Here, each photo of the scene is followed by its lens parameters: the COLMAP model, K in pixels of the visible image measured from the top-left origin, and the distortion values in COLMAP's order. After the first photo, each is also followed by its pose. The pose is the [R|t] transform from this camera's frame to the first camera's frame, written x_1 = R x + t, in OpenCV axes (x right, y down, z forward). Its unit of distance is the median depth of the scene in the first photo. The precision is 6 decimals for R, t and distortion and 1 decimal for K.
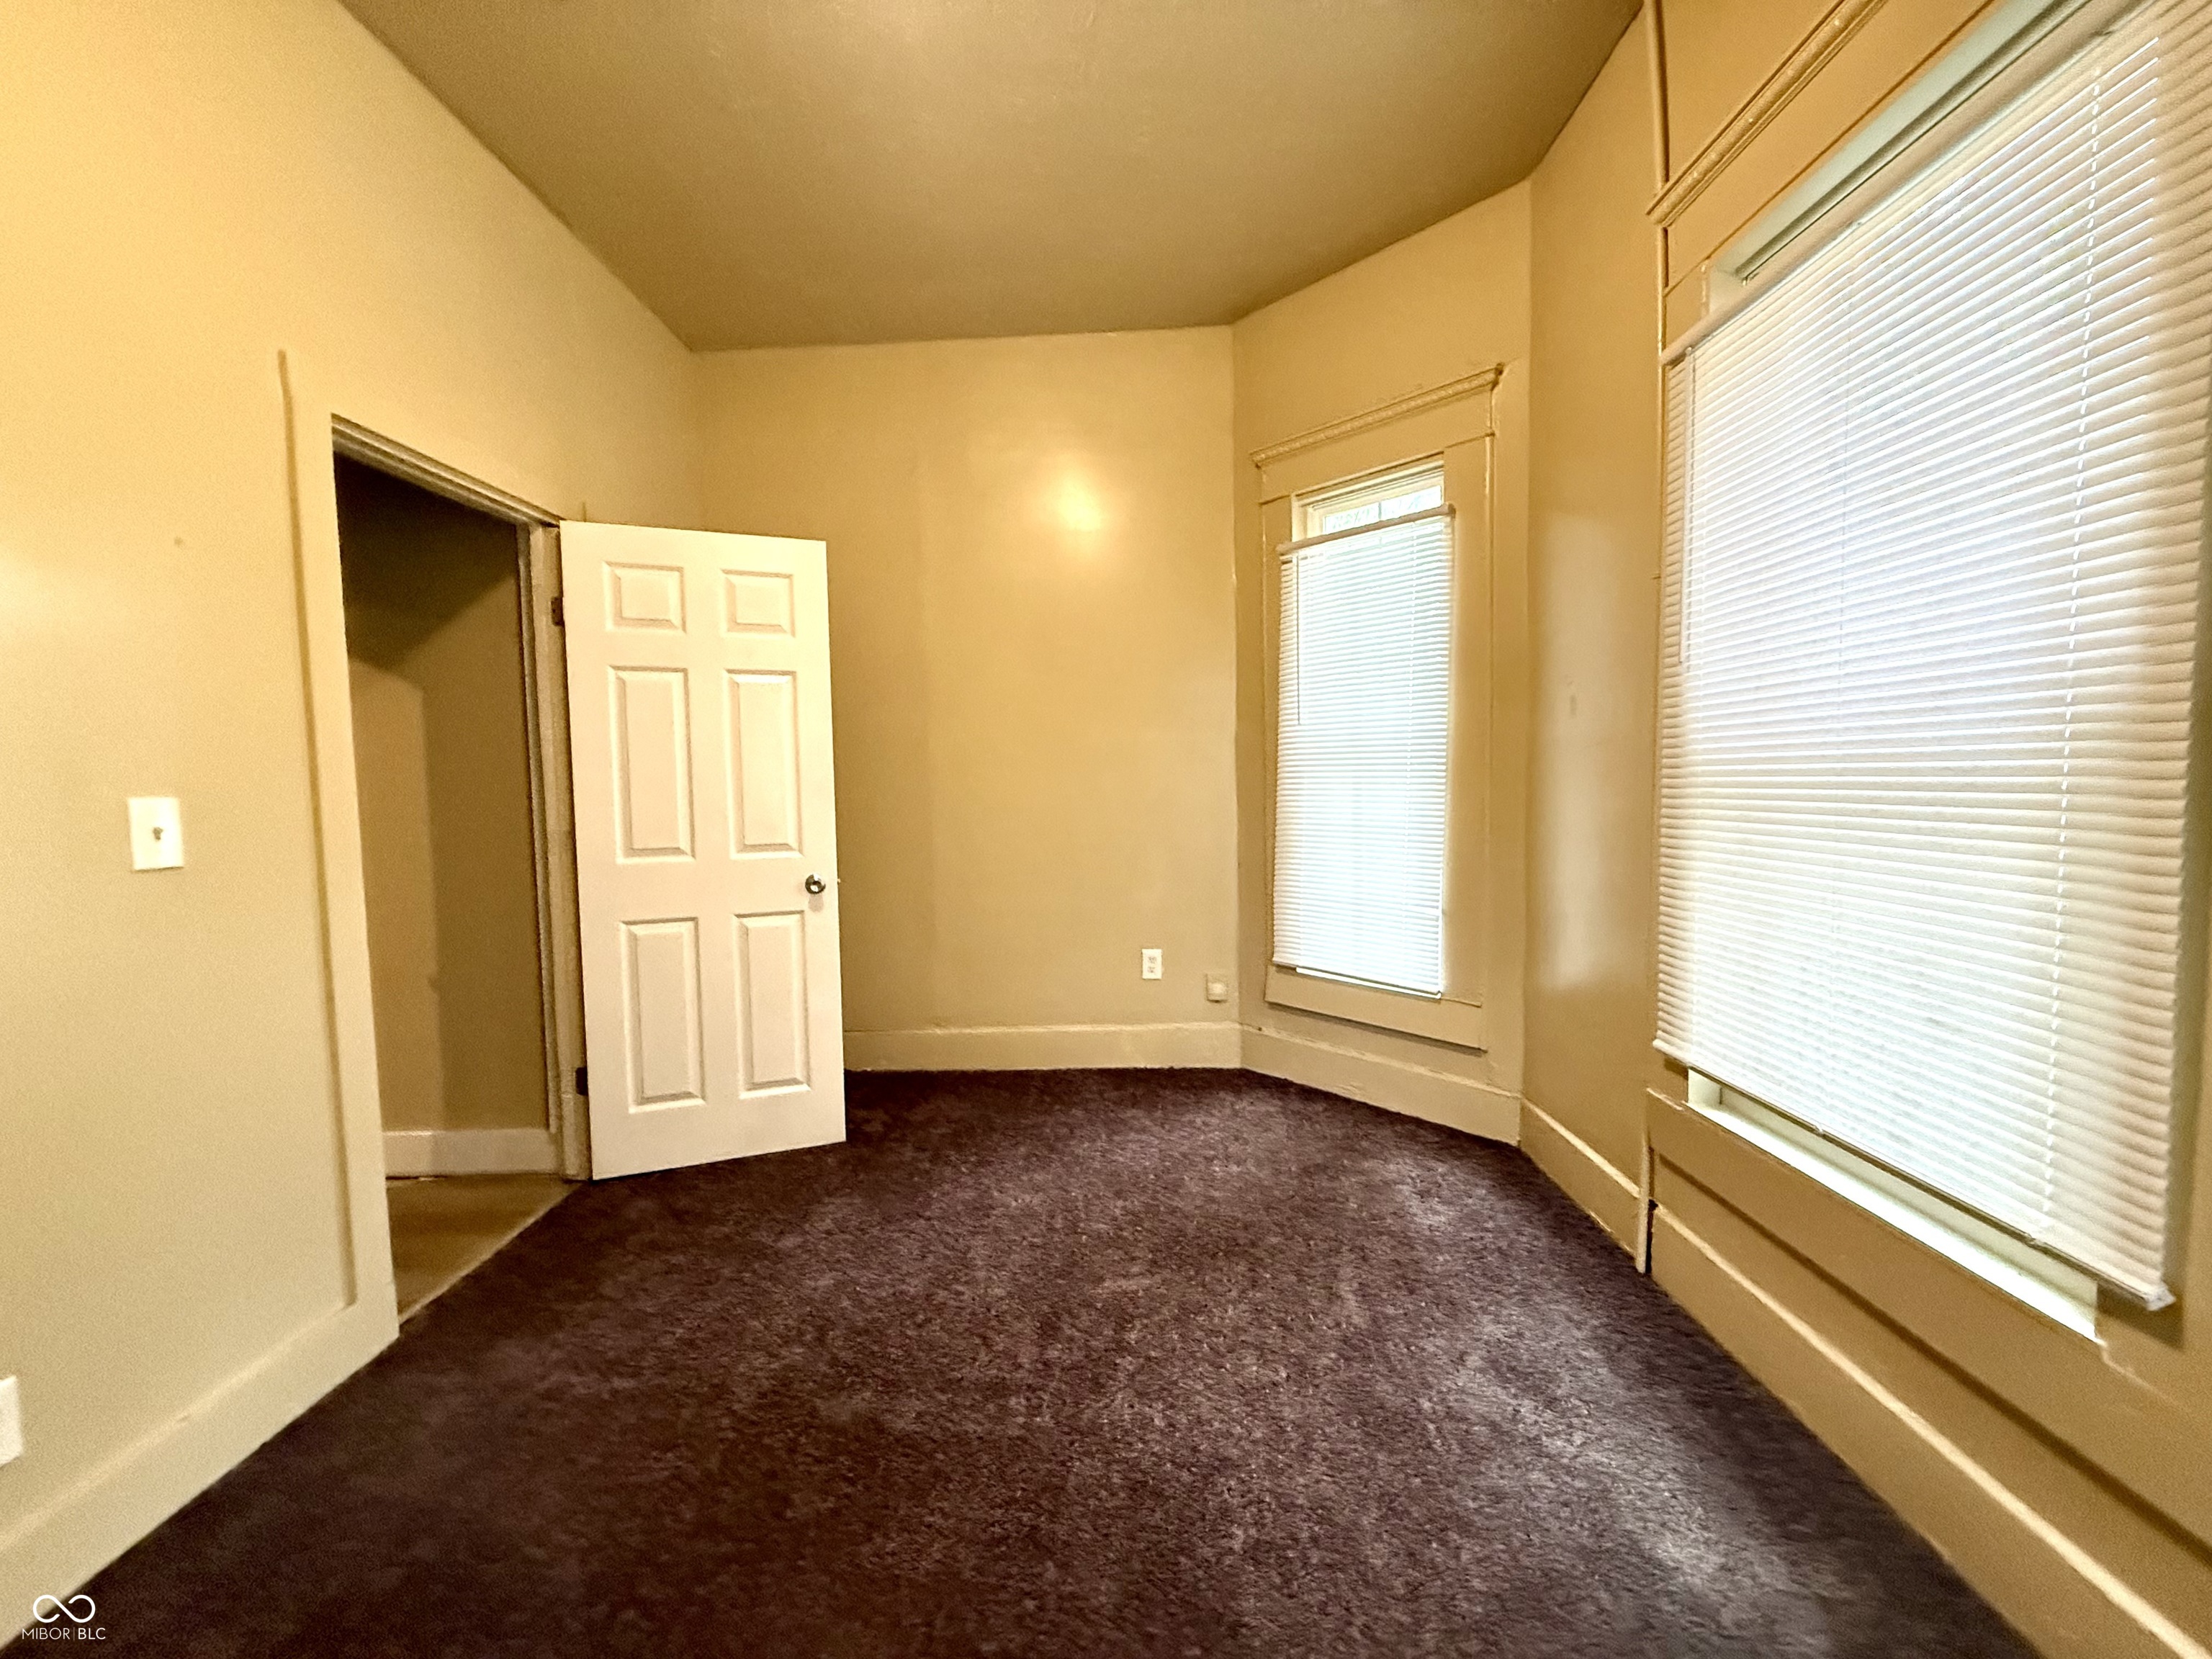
lens RADIAL K [[878.4, 0, 1103.9], [0, 878.4, 830.2], [0, 0, 1]] dist [-0.000402, 0.000106]
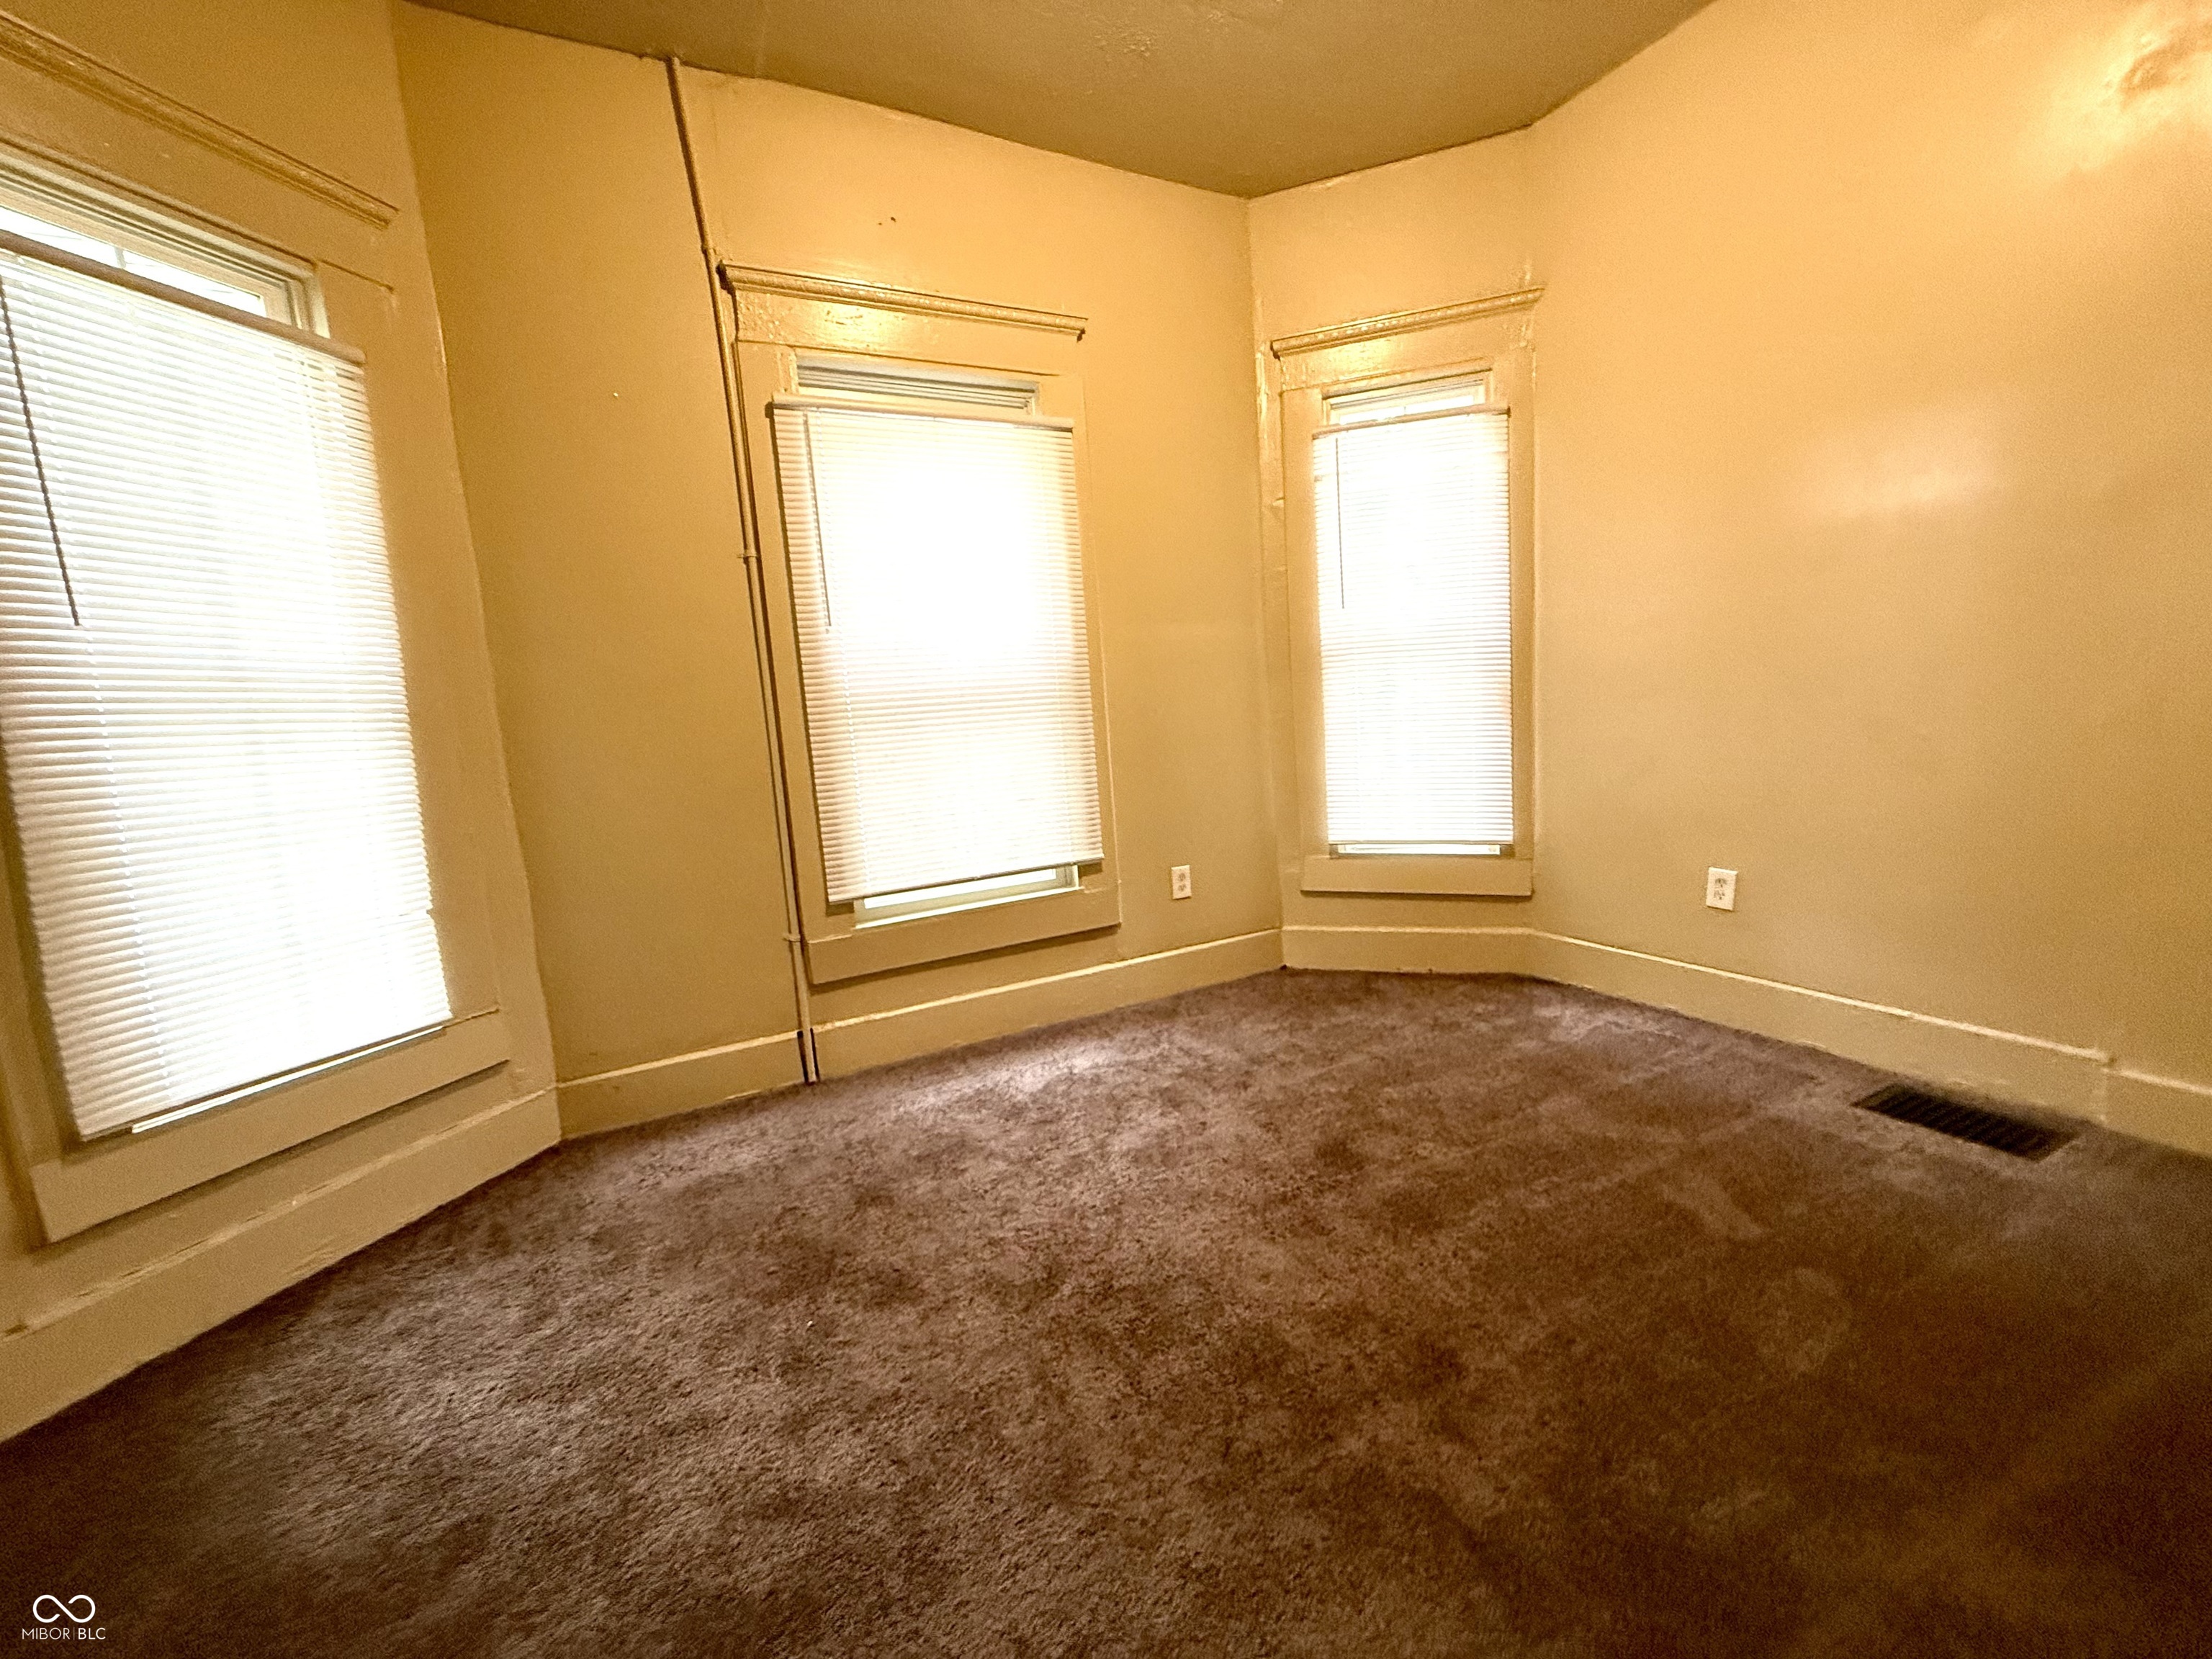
lens RADIAL K [[878.4, 0, 1103.9], [0, 878.4, 830.2], [0, 0, 1]] dist [-0.000402, 0.000106]
pose [[-0.482087, -0.058099, 0.874195, -0.556348], [0.138663, 0.980163, 0.141609, -0.003391], [-0.865081, 0.189487, -0.464468, 0.856129]]
